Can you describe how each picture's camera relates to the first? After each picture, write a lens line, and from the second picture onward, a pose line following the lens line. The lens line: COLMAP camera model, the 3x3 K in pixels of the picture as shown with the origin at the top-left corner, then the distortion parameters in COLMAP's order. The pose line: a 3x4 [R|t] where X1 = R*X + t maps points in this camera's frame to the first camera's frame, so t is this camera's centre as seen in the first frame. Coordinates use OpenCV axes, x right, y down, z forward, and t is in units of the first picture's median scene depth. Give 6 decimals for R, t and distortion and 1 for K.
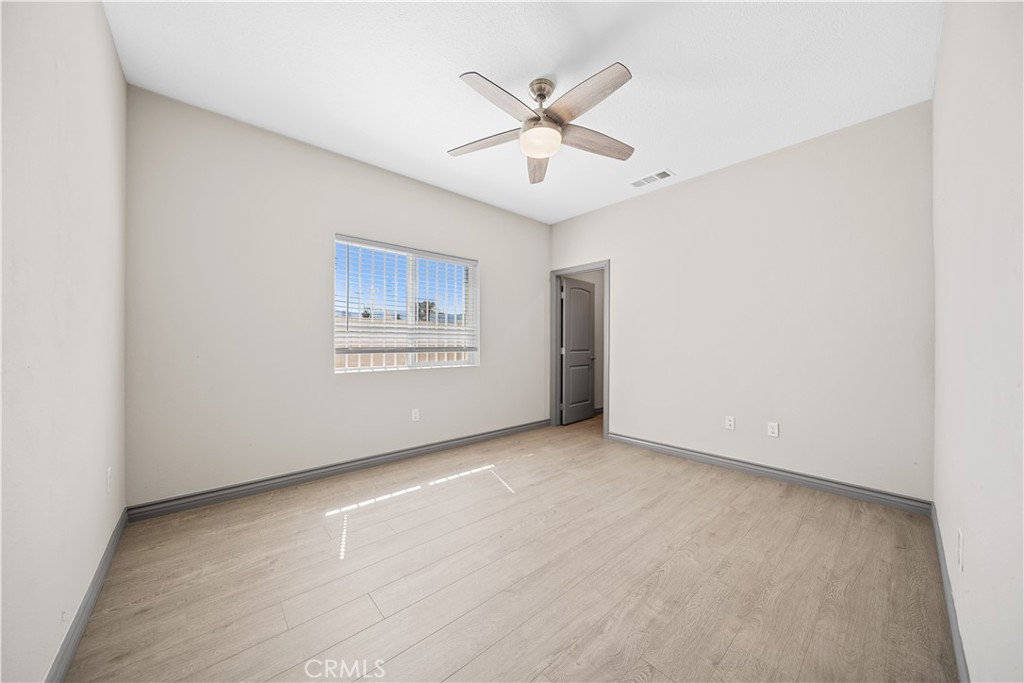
lens RADIAL K [[349.5, 0, 511.0], [0, 349.5, 344.7], [0, 0, 1]] dist [-0.000827, 0.000152]
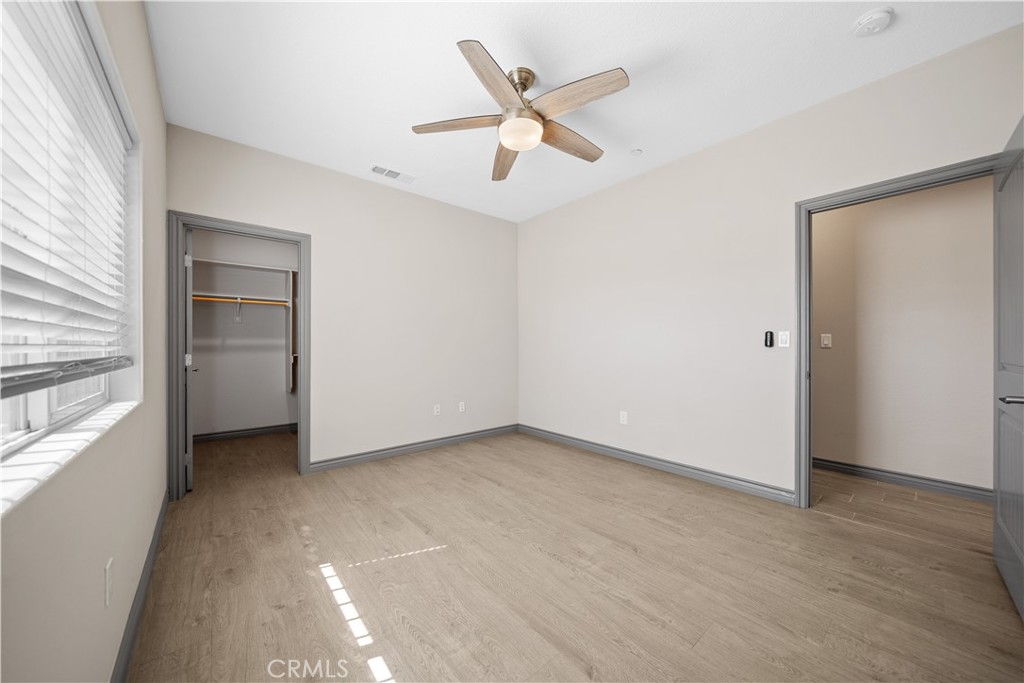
lens RADIAL K [[349.5, 0, 511.0], [0, 349.5, 344.7], [0, 0, 1]] dist [-0.000827, 0.000152]
pose [[0.031995, 0.008569, 0.999451, -0.628934], [0.005513, 0.999947, -0.008750, -0.000402], [-0.999473, 0.005790, 0.031946, 0.709249]]
